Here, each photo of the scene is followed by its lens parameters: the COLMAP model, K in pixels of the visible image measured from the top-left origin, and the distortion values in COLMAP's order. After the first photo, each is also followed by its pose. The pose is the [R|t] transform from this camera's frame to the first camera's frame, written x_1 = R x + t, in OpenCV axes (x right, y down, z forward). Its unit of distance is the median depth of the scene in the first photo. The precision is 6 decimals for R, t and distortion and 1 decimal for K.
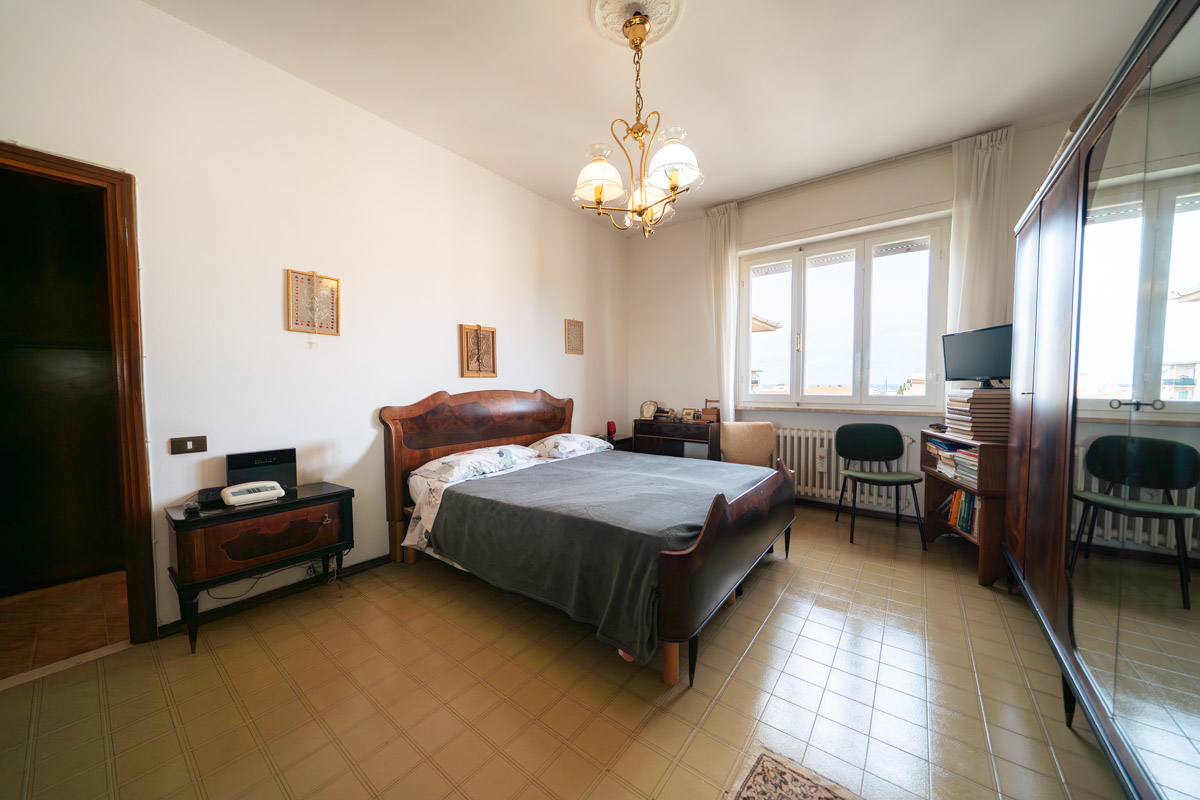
lens RADIAL K [[412.0, 0, 596.9], [0, 412.0, 400.9], [0, 0, 1]] dist [-0.004540, 0.000242]
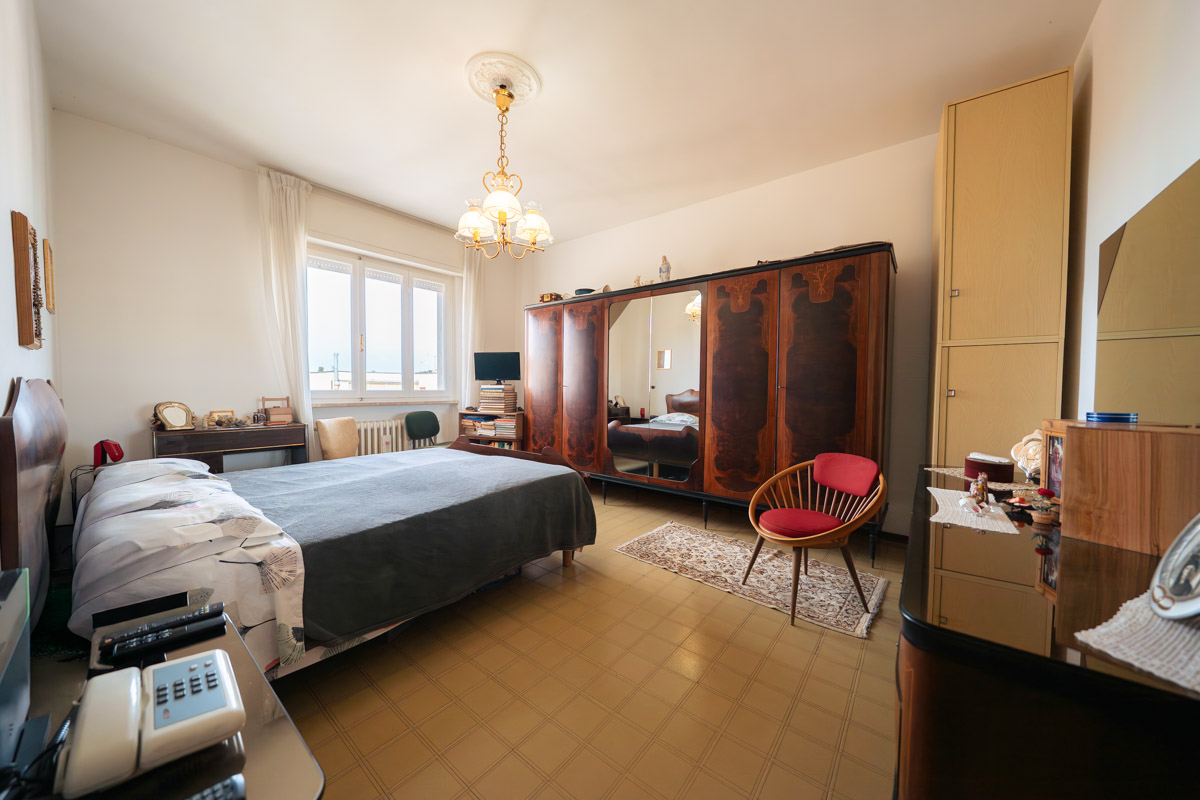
lens RADIAL K [[412.0, 0, 598.1], [0, 412.0, 398.9], [0, 0, 1]] dist [-0.004540, 0.000242]
pose [[0.012225, -0.023928, 0.999639, -0.614773], [0.036327, 0.999064, 0.023470, 0.004526], [-0.999265, 0.036027, 0.013082, 0.369670]]
